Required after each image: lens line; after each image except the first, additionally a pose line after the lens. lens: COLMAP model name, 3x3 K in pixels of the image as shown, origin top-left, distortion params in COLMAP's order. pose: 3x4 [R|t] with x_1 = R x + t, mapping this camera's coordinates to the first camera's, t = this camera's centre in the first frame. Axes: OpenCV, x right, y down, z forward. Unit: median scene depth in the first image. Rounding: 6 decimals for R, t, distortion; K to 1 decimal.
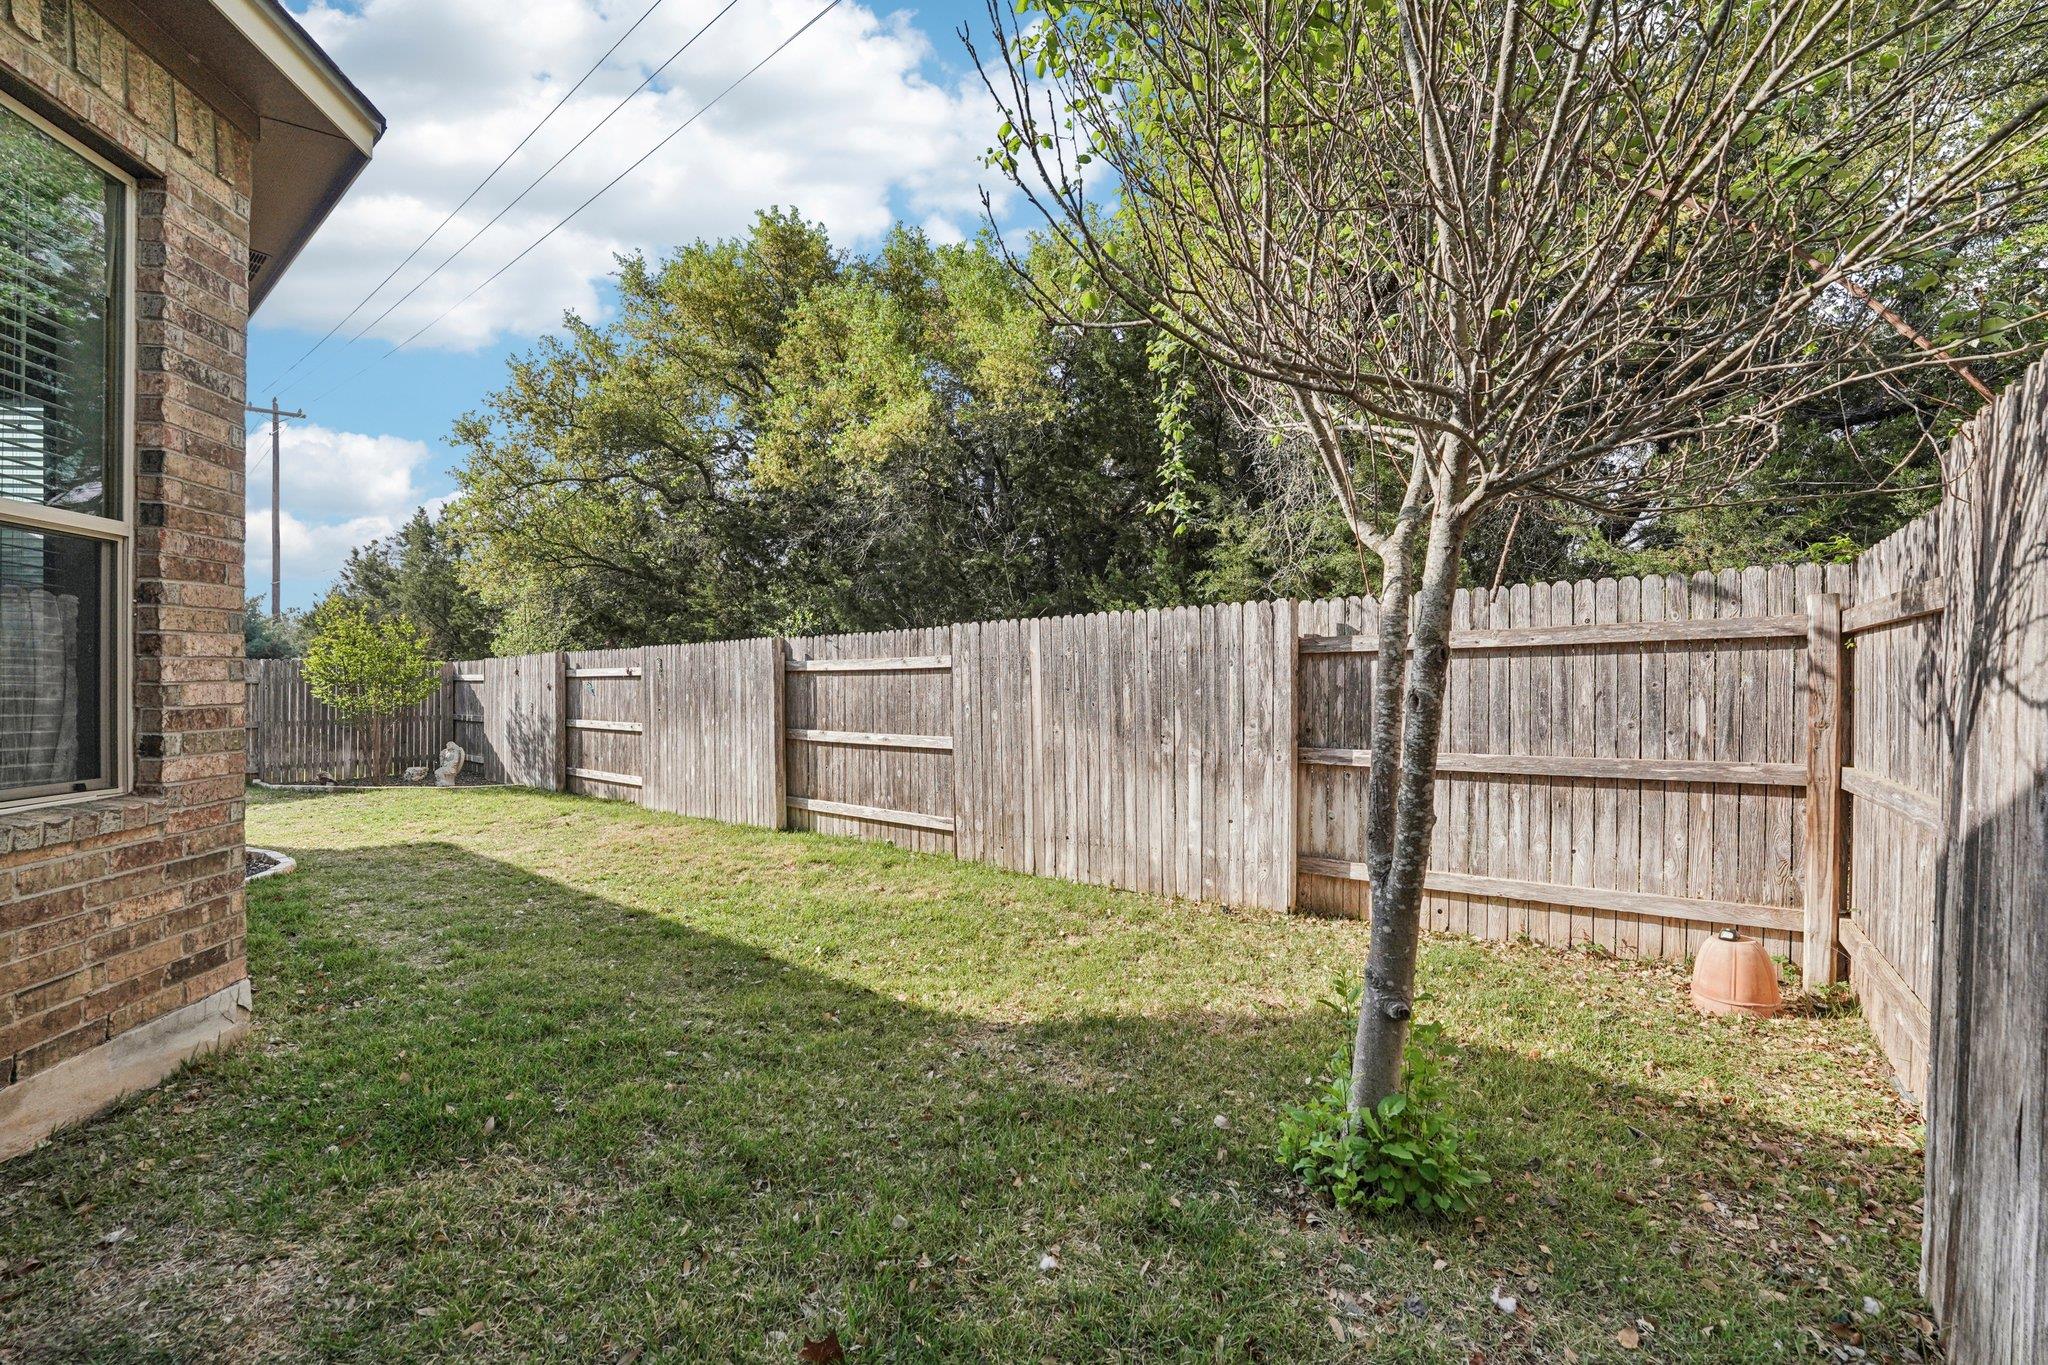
lens RADIAL K [[840.1, 0, 1014.0], [0, 840.1, 681.1], [0, 0, 1]] dist [-0.023051, 0.000303]
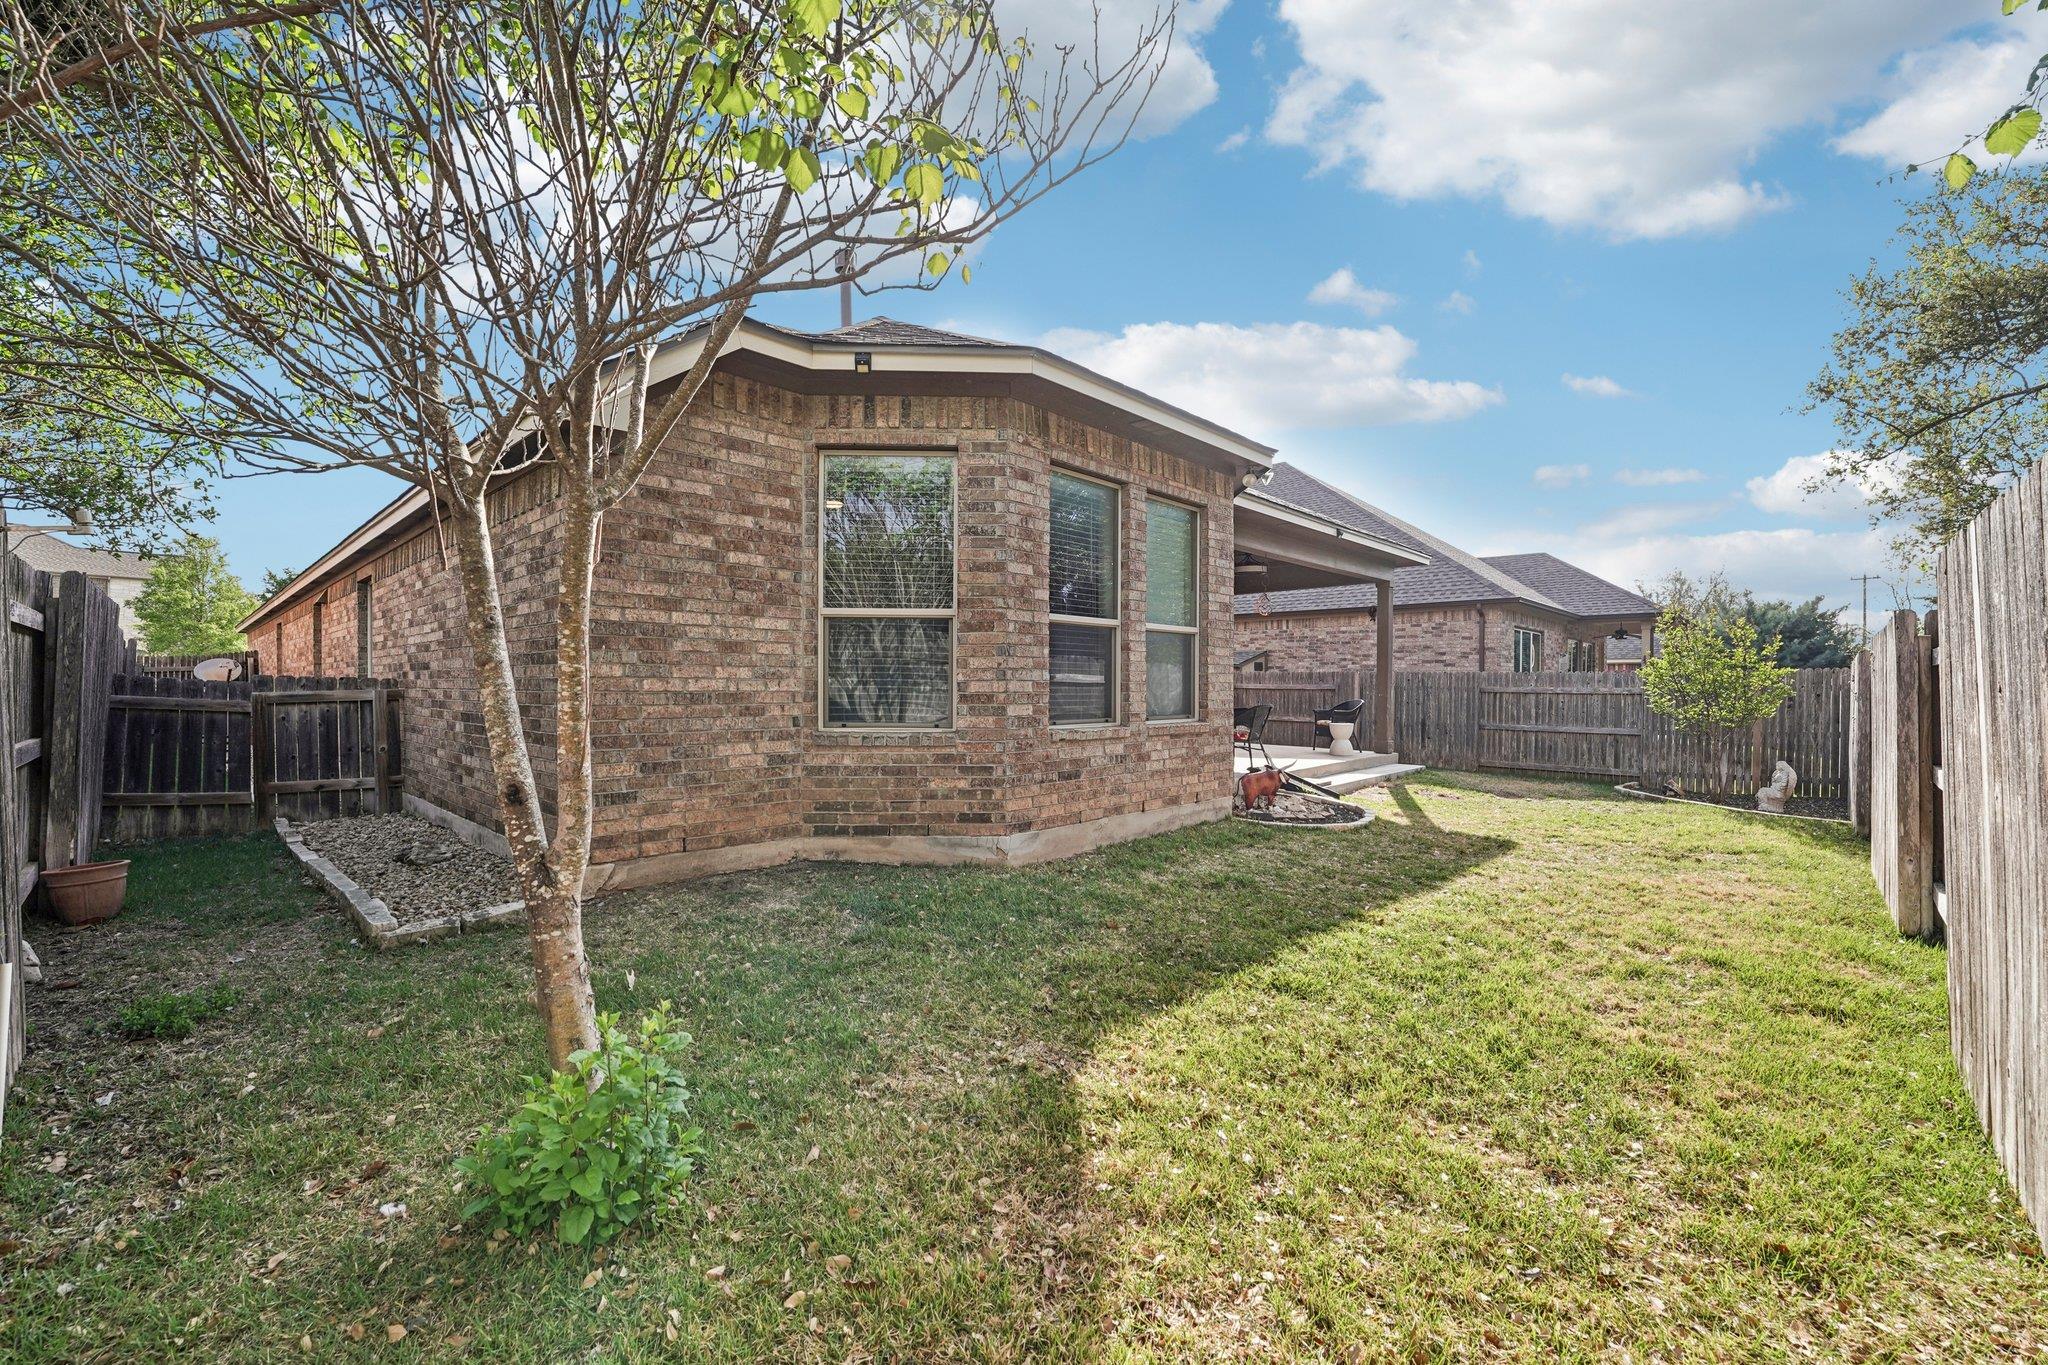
lens RADIAL K [[840.1, 0, 1014.0], [0, 840.1, 681.1], [0, 0, 1]] dist [-0.023051, 0.000303]
pose [[-0.094865, -0.010801, -0.995432, 1.088755], [-0.008051, 0.999917, -0.010082, 0.022119], [0.995458, 0.007057, -0.094944, 1.291072]]
